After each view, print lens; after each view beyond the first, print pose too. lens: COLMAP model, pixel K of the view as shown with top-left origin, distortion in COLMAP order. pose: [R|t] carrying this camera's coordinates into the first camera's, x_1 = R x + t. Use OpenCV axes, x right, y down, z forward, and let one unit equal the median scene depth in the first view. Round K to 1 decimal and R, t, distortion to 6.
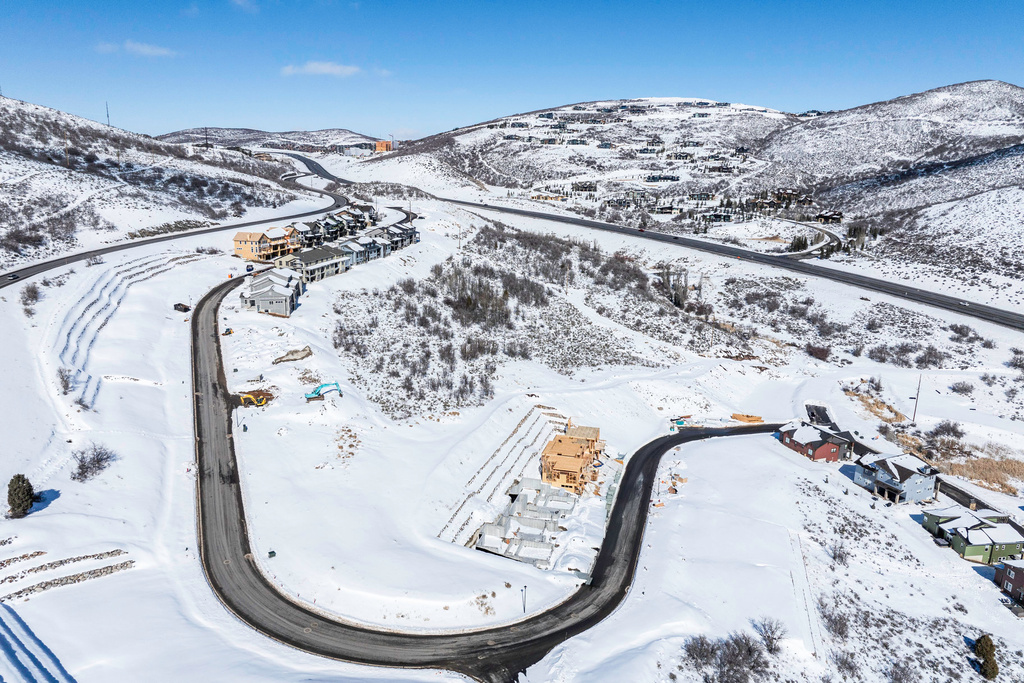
lens RADIAL K [[725.3, 0, 517.6], [0, 725.3, 332.0], [0, 0, 1]] dist [-0.040820, 0.011729]
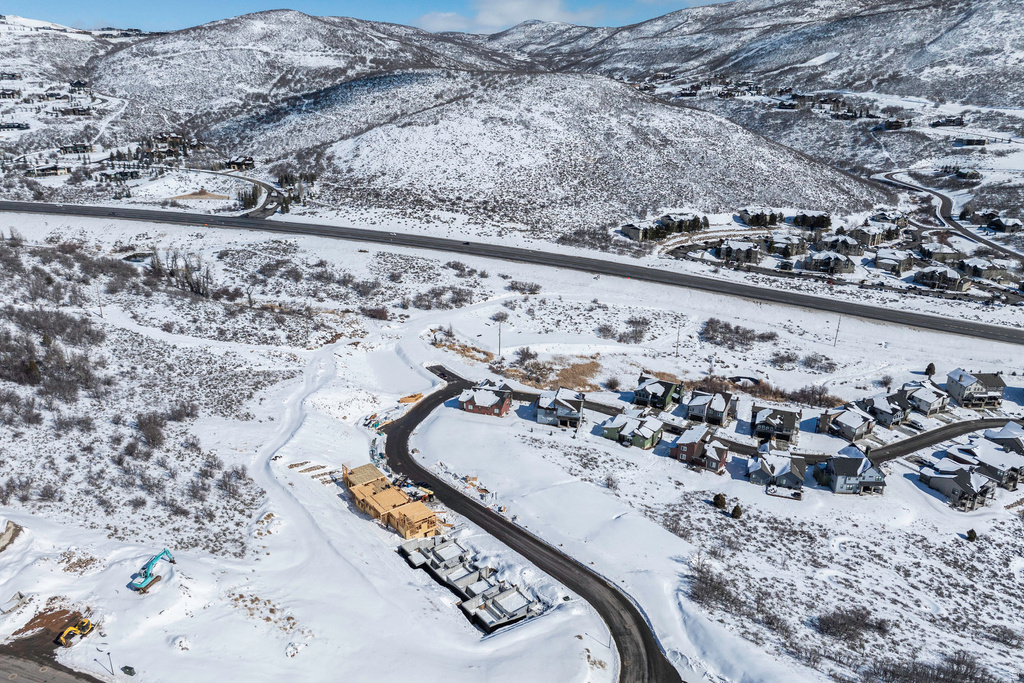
lens RADIAL K [[725.3, 0, 517.6], [0, 725.3, 332.0], [0, 0, 1]] dist [-0.040820, 0.011729]
pose [[0.609665, -0.267236, 0.746253, -0.266877], [0.177638, 0.963572, 0.199934, -0.119220], [-0.772498, 0.010670, 0.634927, 0.120834]]
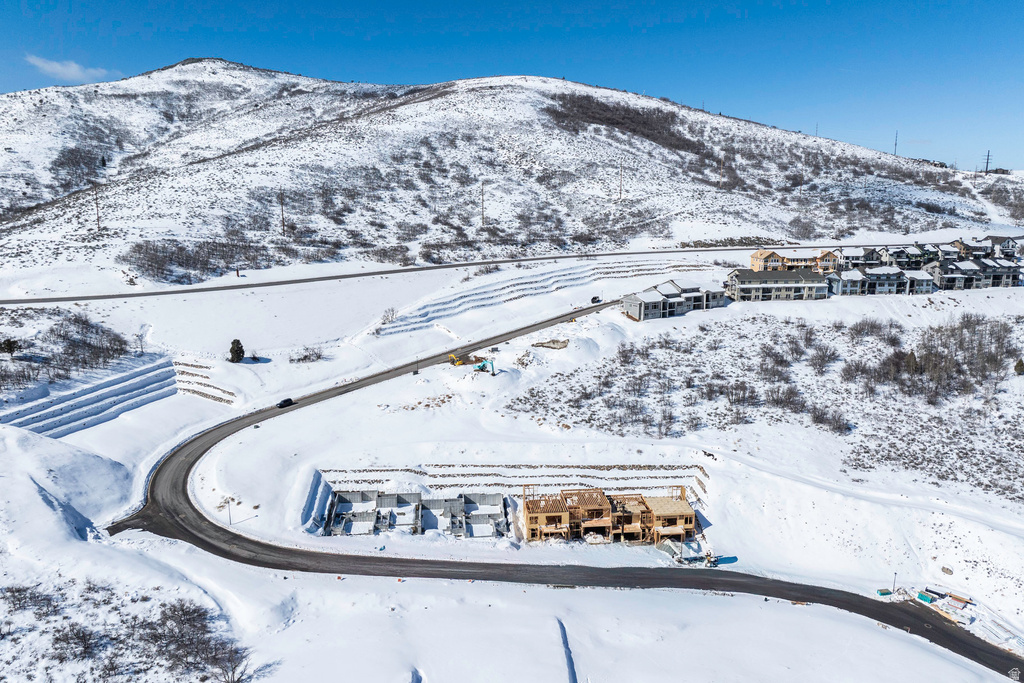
lens RADIAL K [[725.3, 0, 517.6], [0, 725.3, 332.0], [0, 0, 1]] dist [-0.040820, 0.011729]
pose [[0.358402, 0.163484, -0.919141, 0.406396], [-0.207984, 0.973786, 0.092104, -0.045244], [0.910105, 0.158157, 0.383009, 0.302907]]
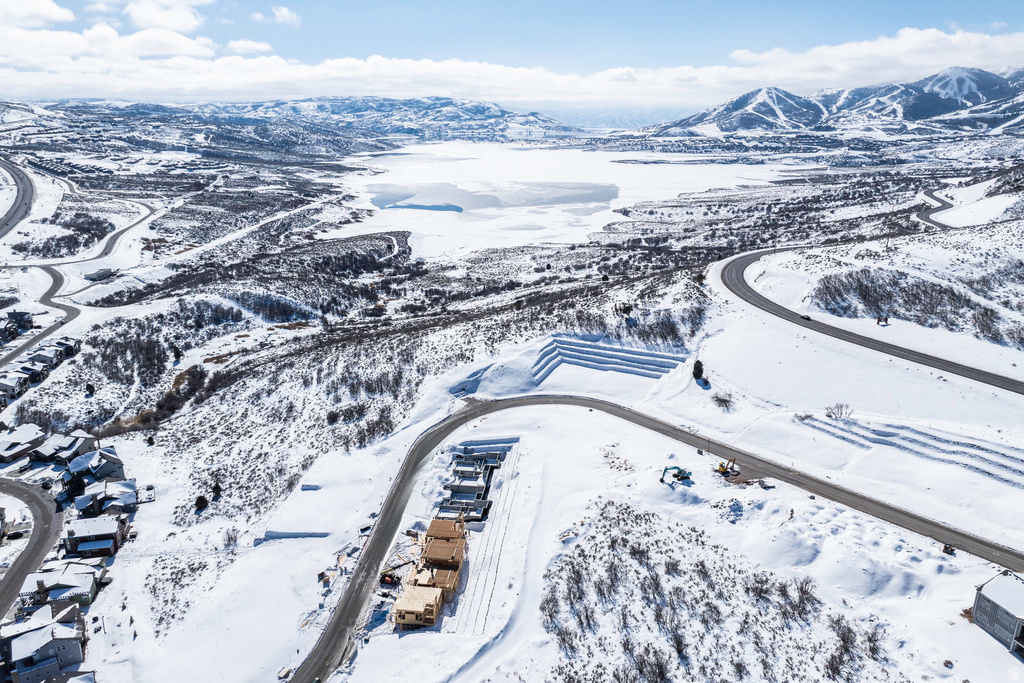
lens RADIAL K [[725.3, 0, 517.6], [0, 725.3, 332.0], [0, 0, 1]] dist [-0.040820, 0.011729]
pose [[-0.990115, 0.023222, -0.138320, 0.049000], [-0.048486, 0.868724, 0.492918, -0.302610], [0.131609, 0.494752, -0.859011, 0.895503]]
